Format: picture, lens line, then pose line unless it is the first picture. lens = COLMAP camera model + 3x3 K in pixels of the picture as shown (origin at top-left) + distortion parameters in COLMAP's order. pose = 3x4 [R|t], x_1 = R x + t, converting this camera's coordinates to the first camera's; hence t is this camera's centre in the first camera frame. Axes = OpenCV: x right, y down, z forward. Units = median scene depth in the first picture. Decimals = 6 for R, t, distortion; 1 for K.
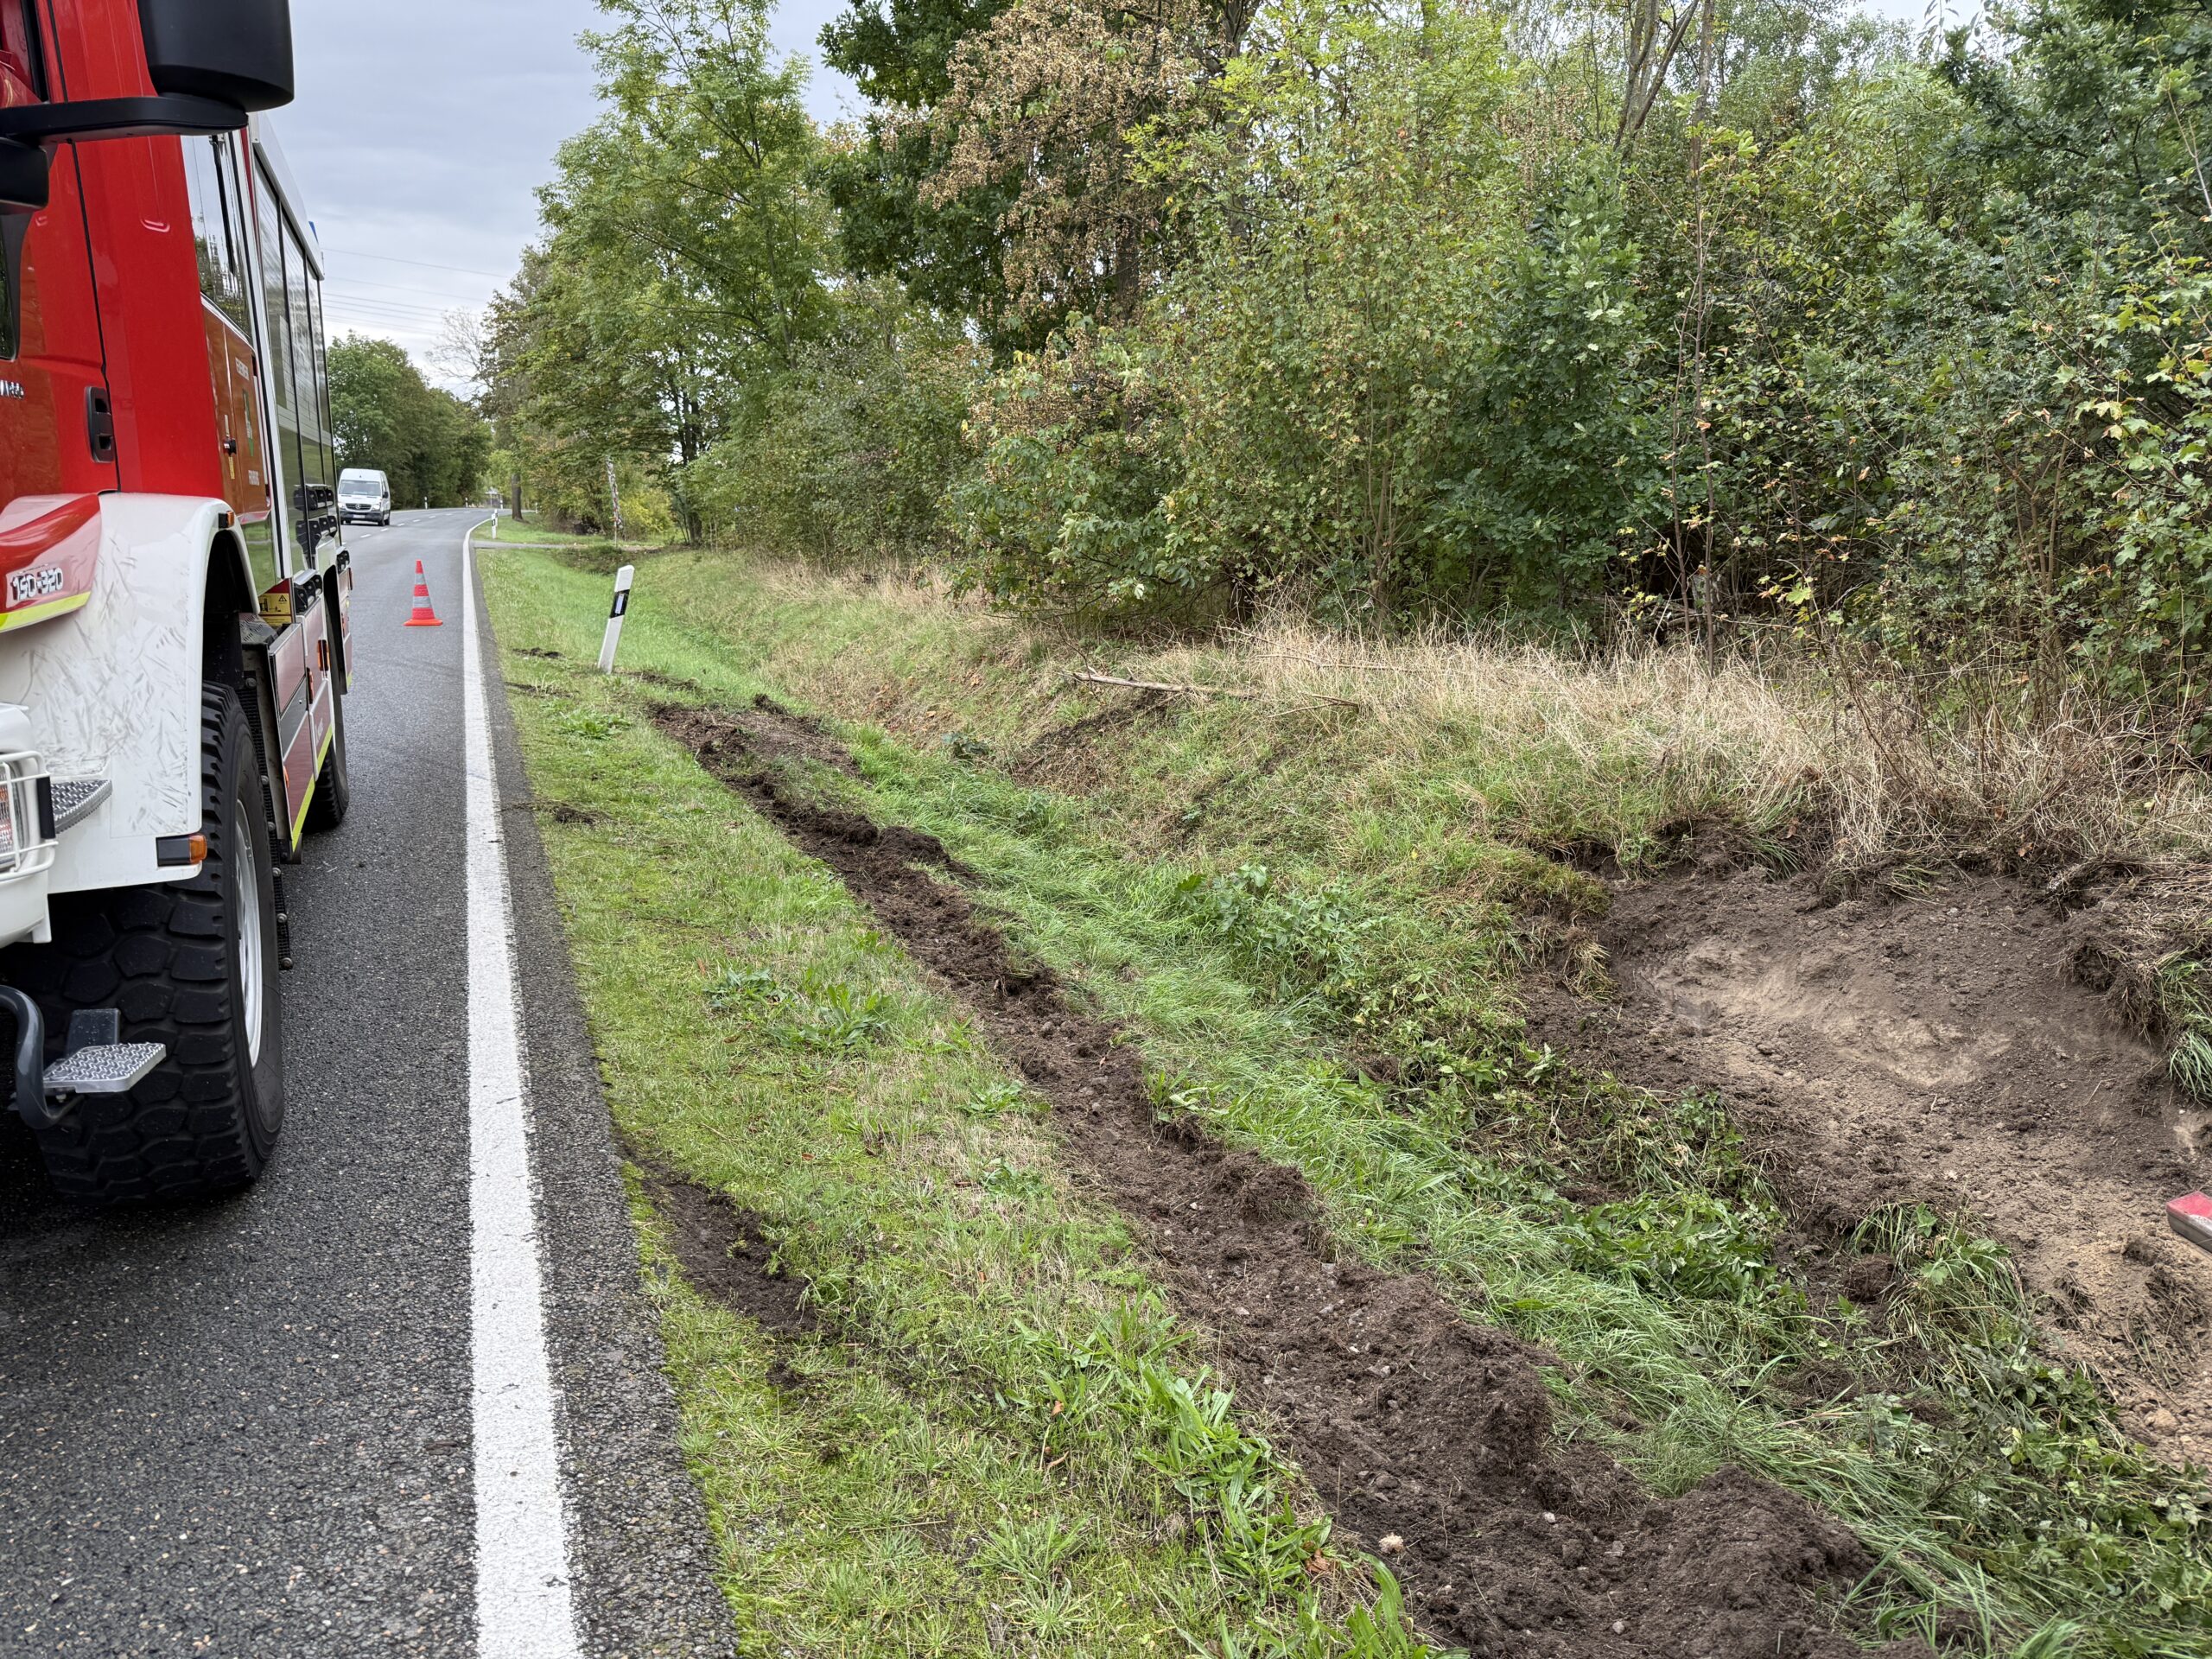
lens RADIAL K [[1539.8, 0, 1099.4], [0, 1539.8, 846.9], [0, 0, 1]] dist [0.136115, -0.237326]
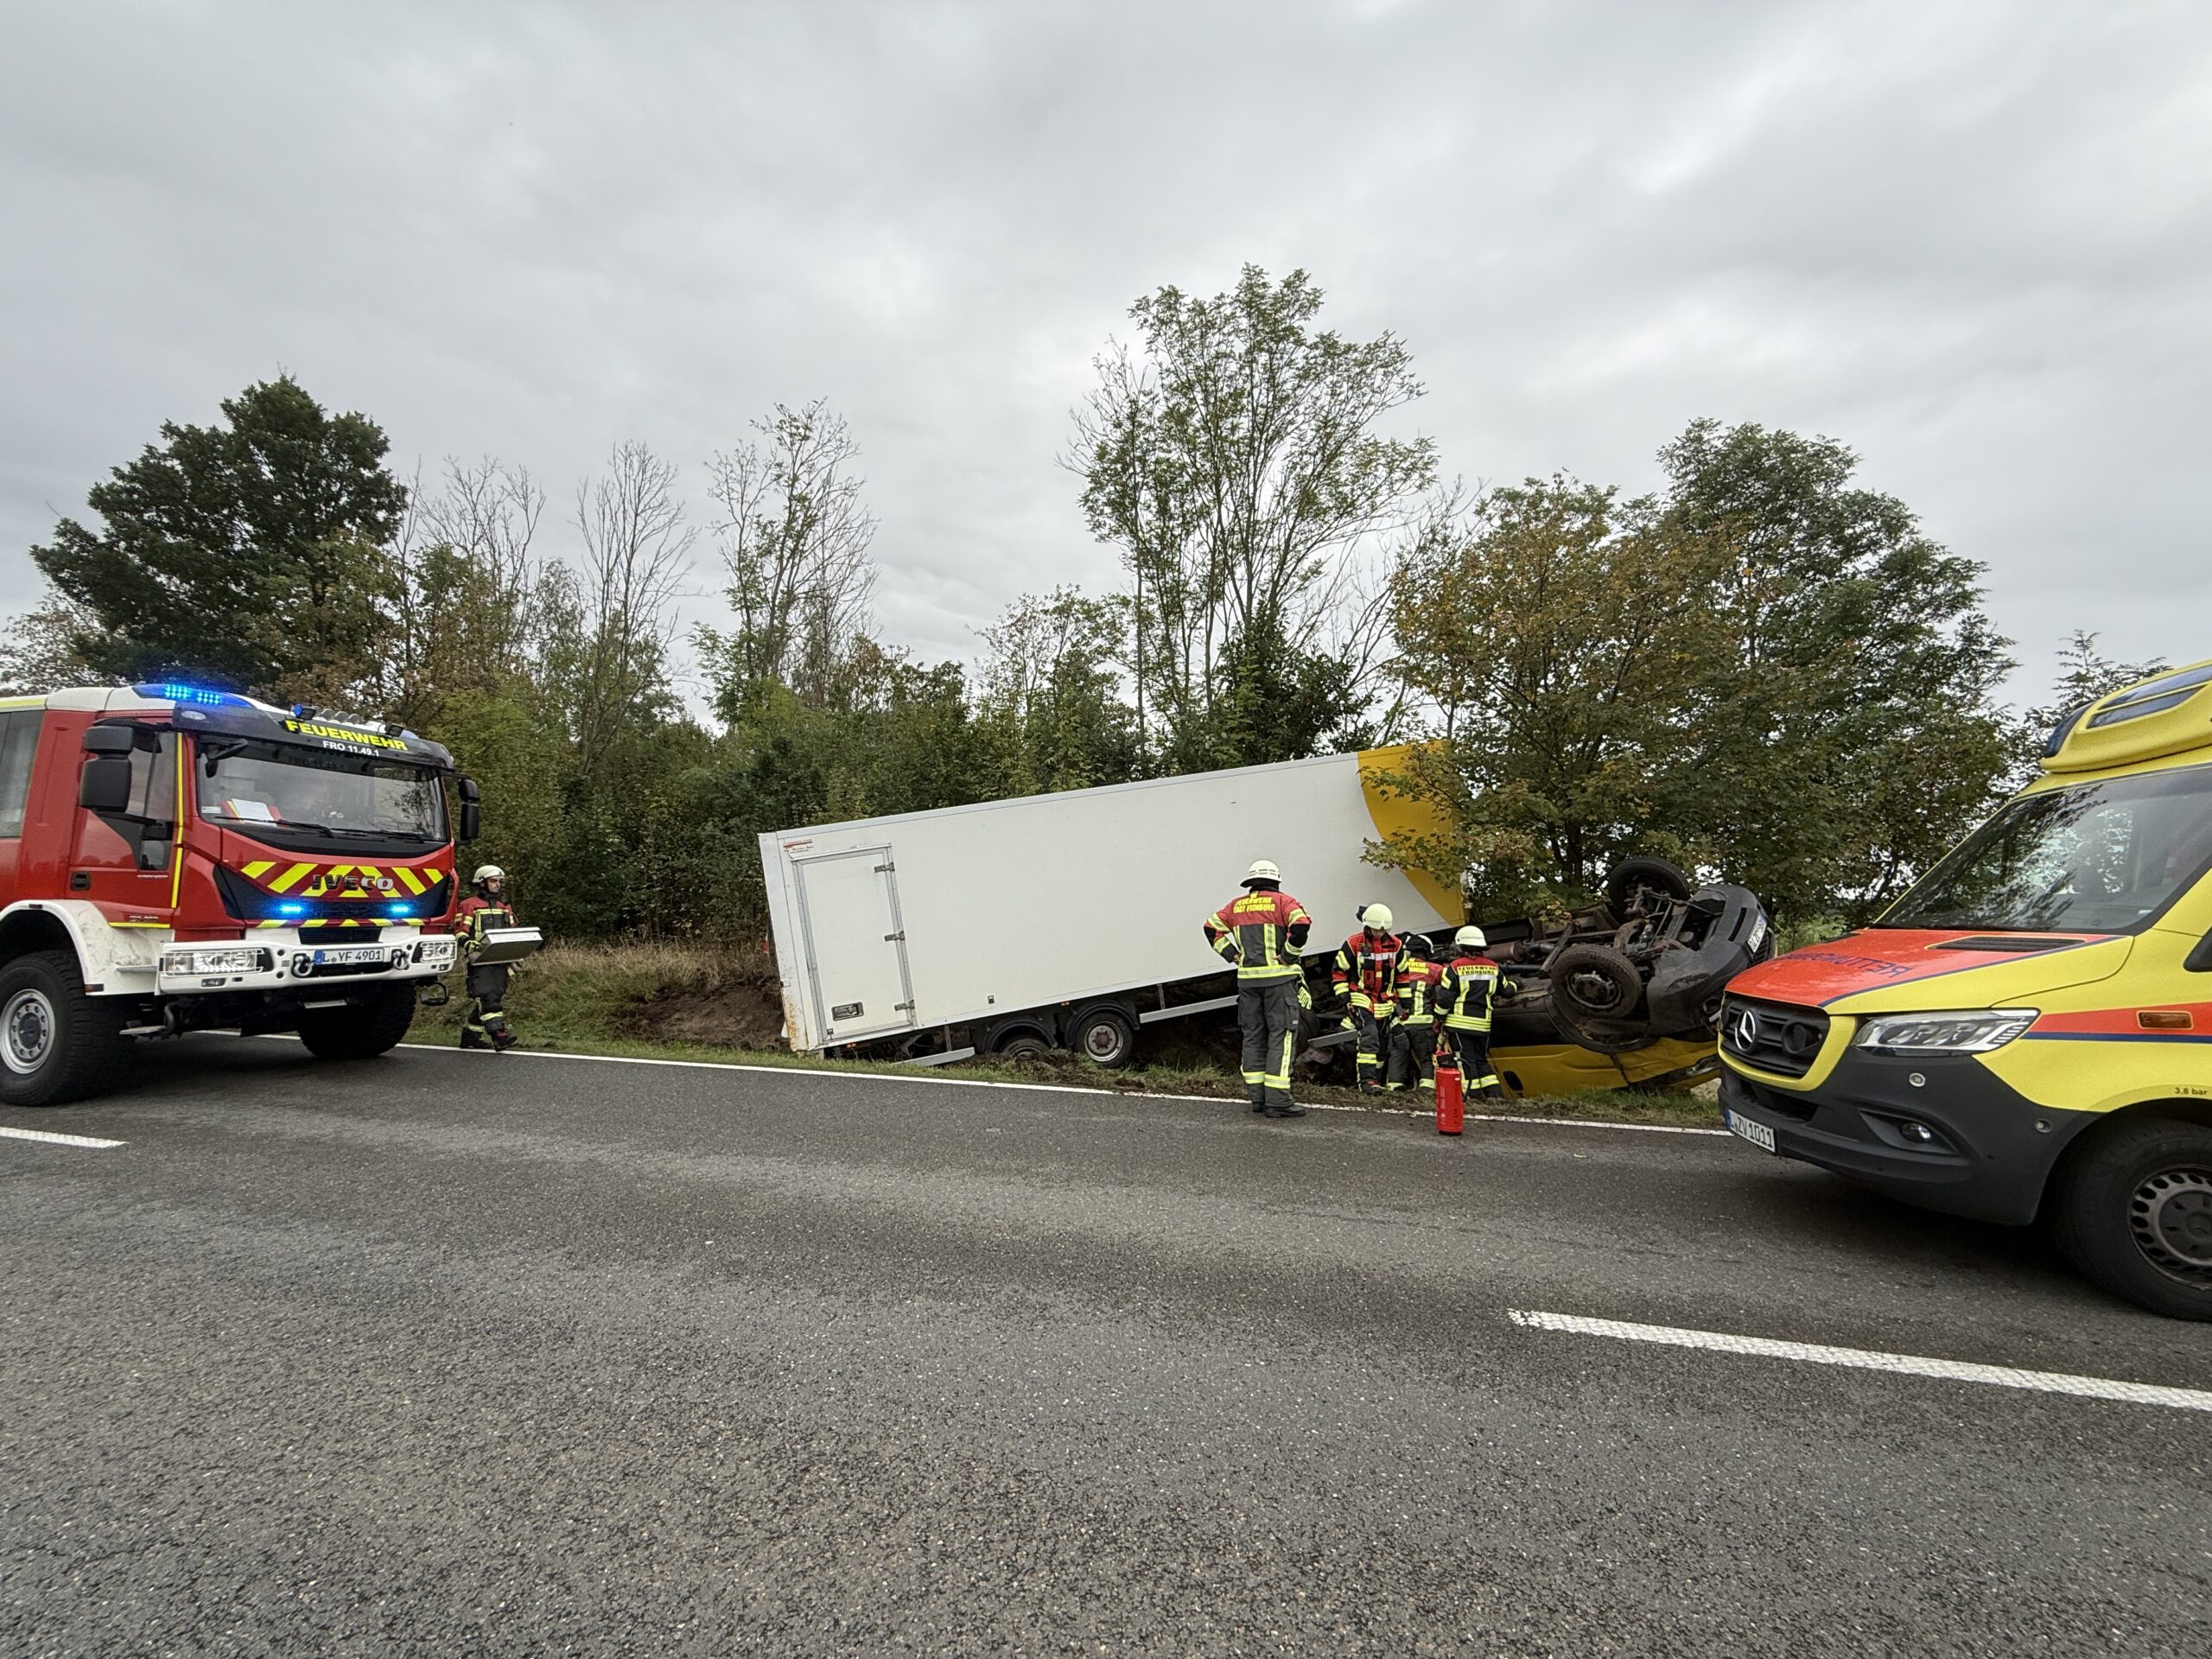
lens RADIAL K [[873.9, 0, 1093.7], [0, 873.9, 824.3], [0, 0, 1]] dist [-0.001607, -0.000178]
pose [[0.617996, 0.063078, 0.783646, -0.601572], [0.171632, 0.961908, -0.212778, 0.216855], [-0.767218, 0.265995, 0.583630, -1.007637]]
